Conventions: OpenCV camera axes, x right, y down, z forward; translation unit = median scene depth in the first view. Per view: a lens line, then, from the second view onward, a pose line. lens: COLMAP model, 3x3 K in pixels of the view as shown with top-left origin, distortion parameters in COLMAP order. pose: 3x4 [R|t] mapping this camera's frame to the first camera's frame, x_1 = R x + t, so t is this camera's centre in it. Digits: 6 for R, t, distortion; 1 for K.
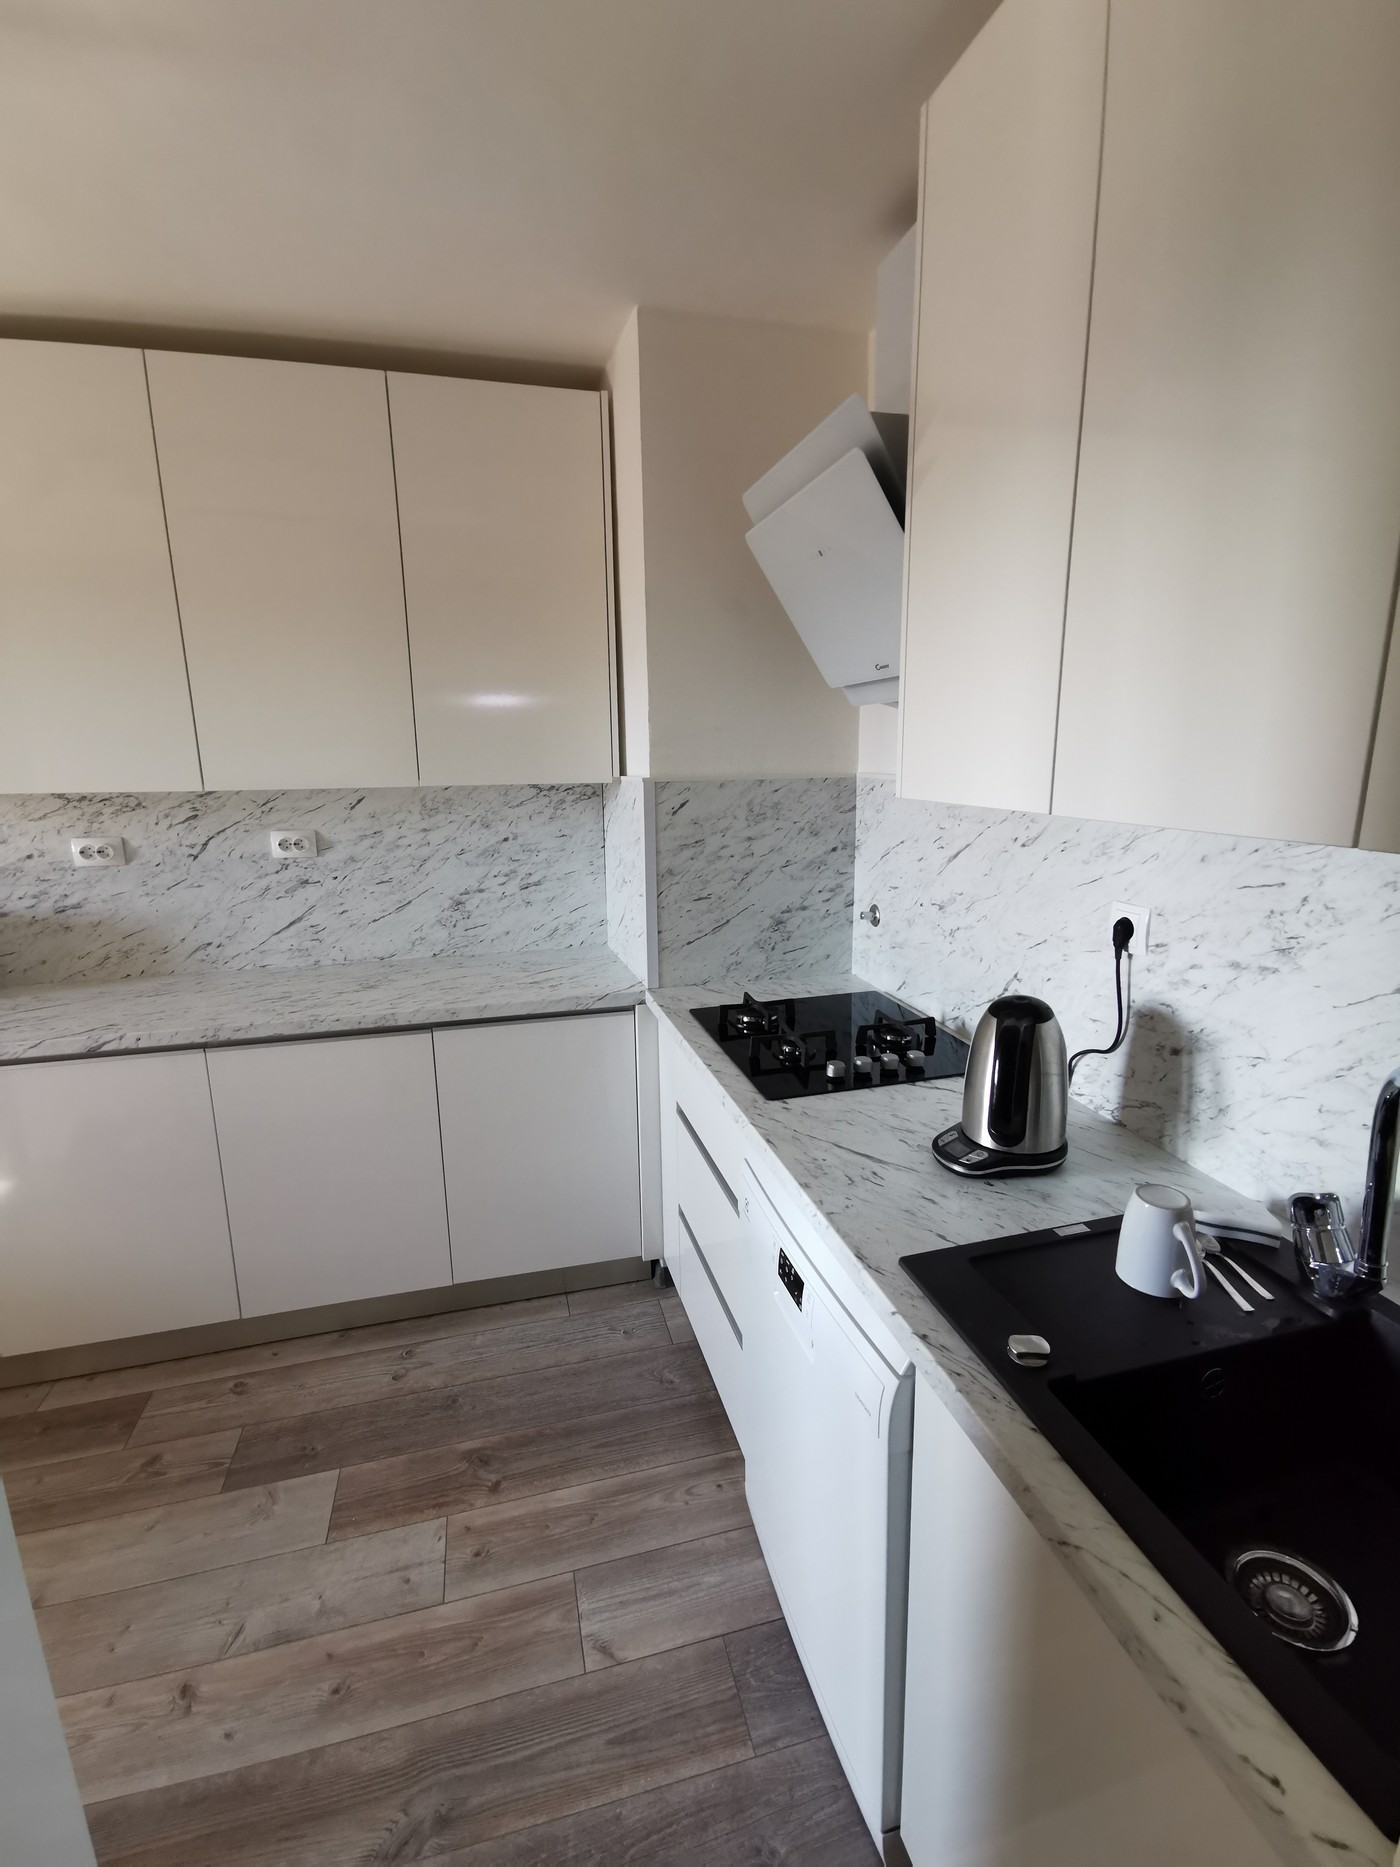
lens RADIAL K [[865.5, 0, 705.6], [0, 865.5, 938.2], [0, 0, 1]] dist [0.013759, 0.000385]
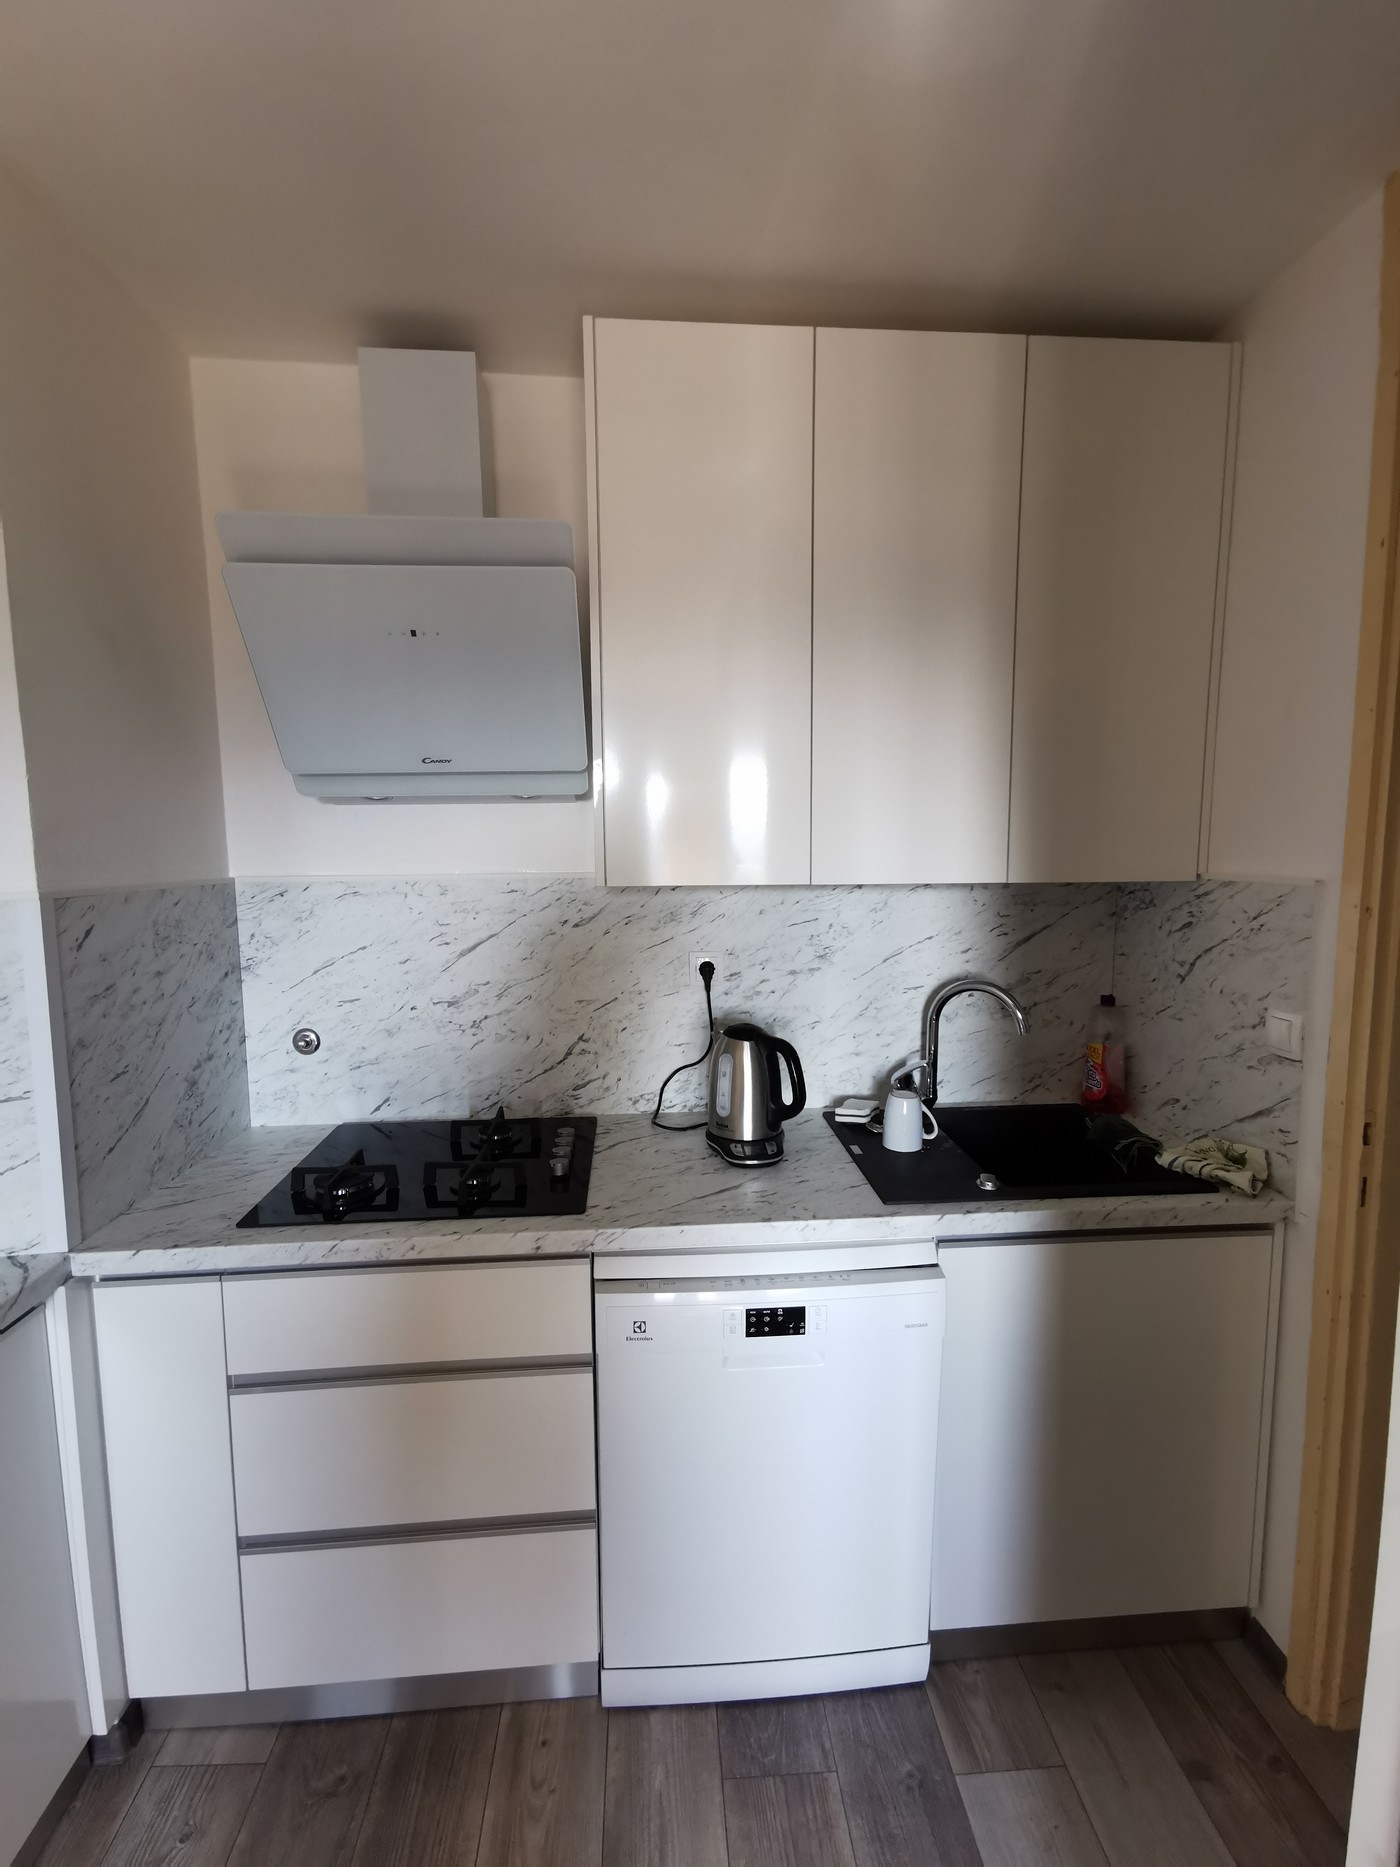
lens RADIAL K [[865.5, 0, 705.6], [0, 865.5, 938.2], [0, 0, 1]] dist [0.013759, 0.000385]
pose [[0.185633, -0.096168, 0.977902, -0.544779], [0.219822, 0.974041, 0.054060, -0.084076], [-0.957715, 0.204929, 0.201954, 0.435775]]
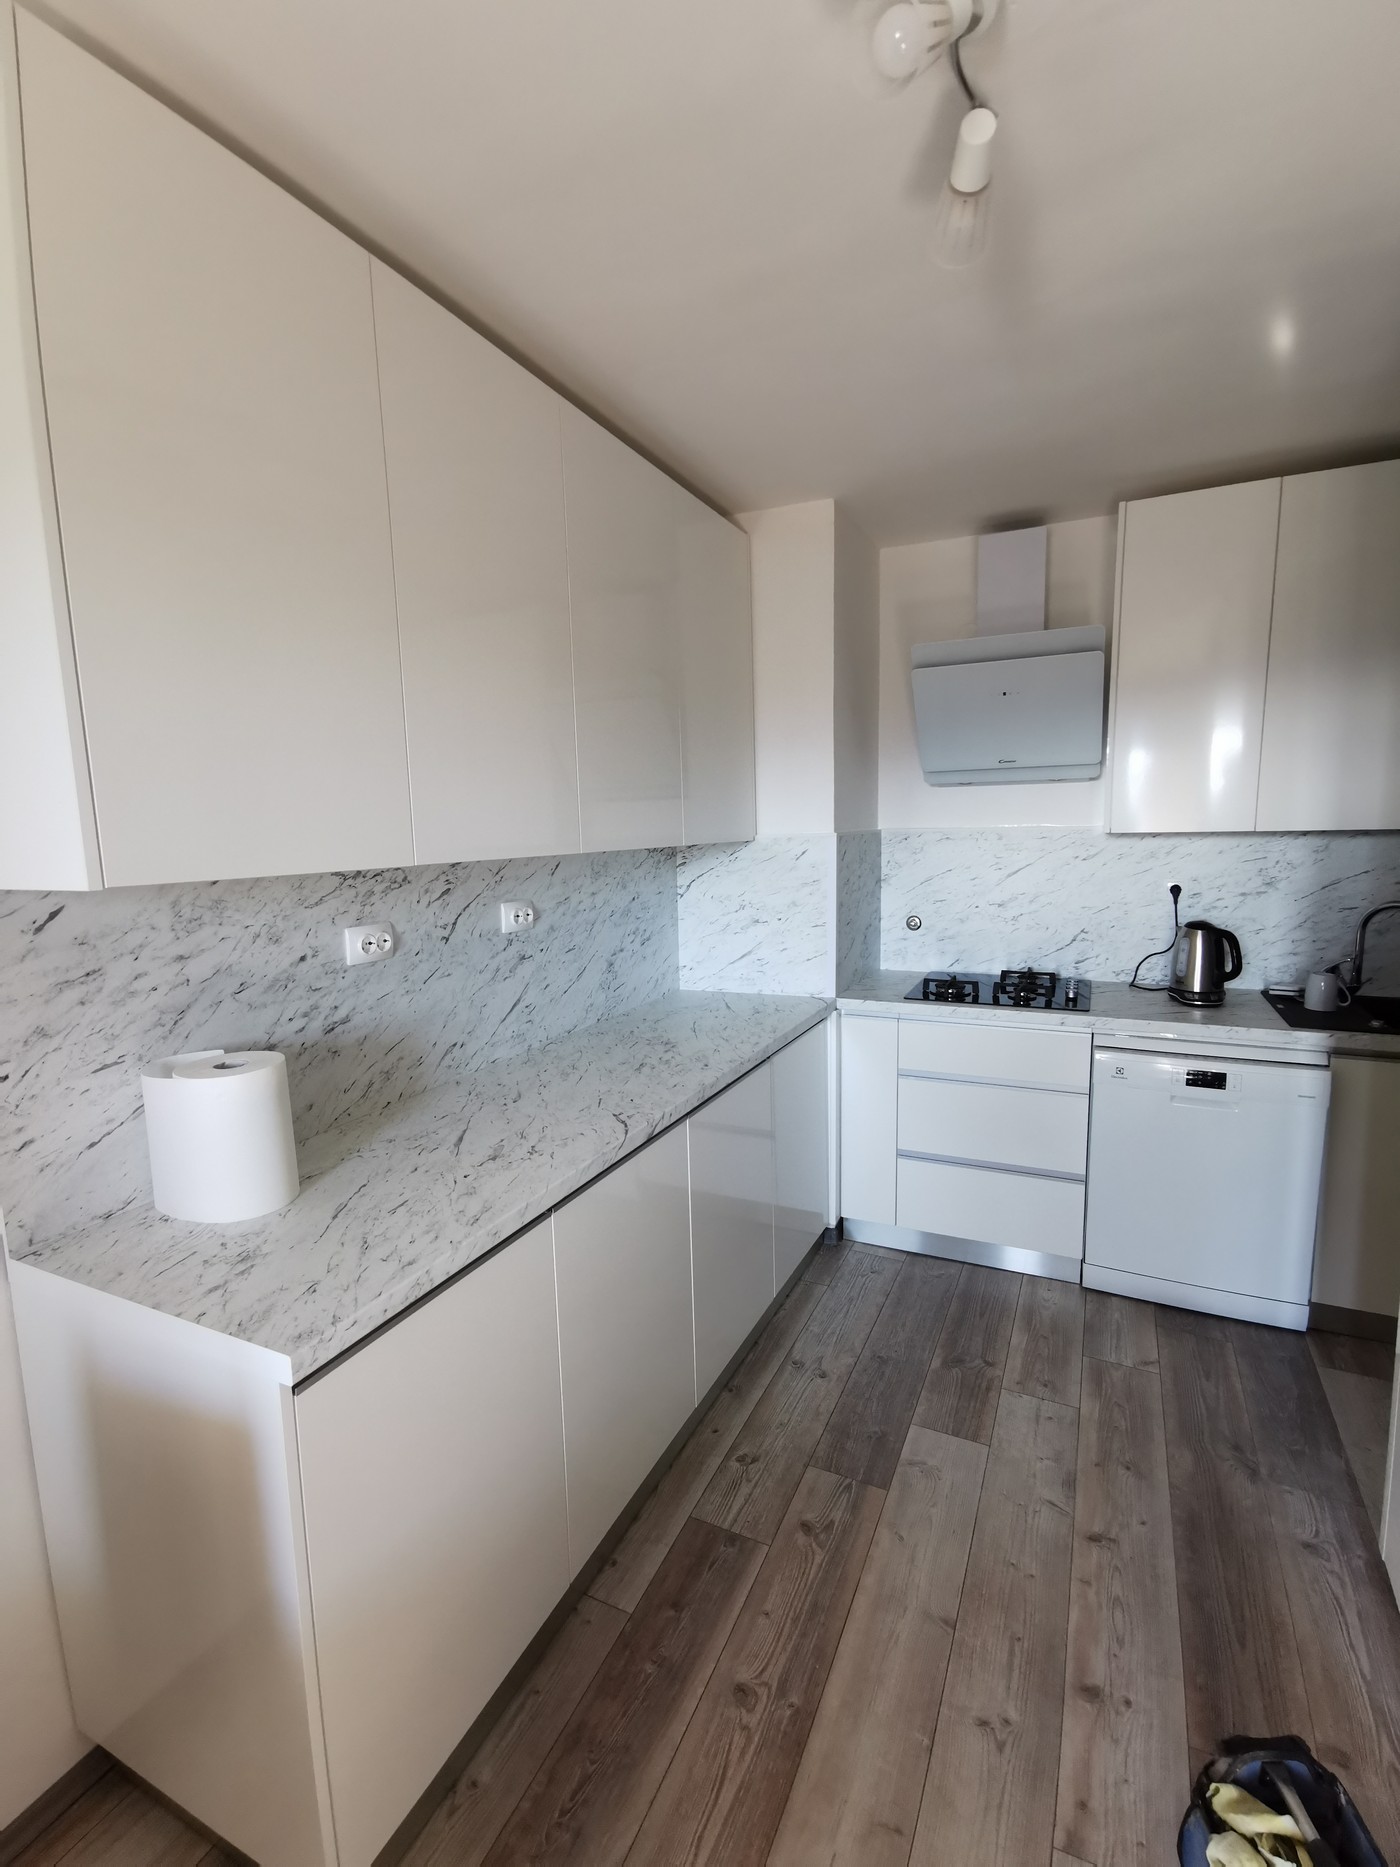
lens RADIAL K [[865.5, 0, 705.6], [0, 865.5, 938.2], [0, 0, 1]] dist [0.013759, 0.000385]
pose [[0.638039, -0.104515, 0.762878, -1.163557], [0.178725, 0.983789, -0.014698, -0.042532], [-0.748975, 0.145723, 0.646375, 0.309856]]
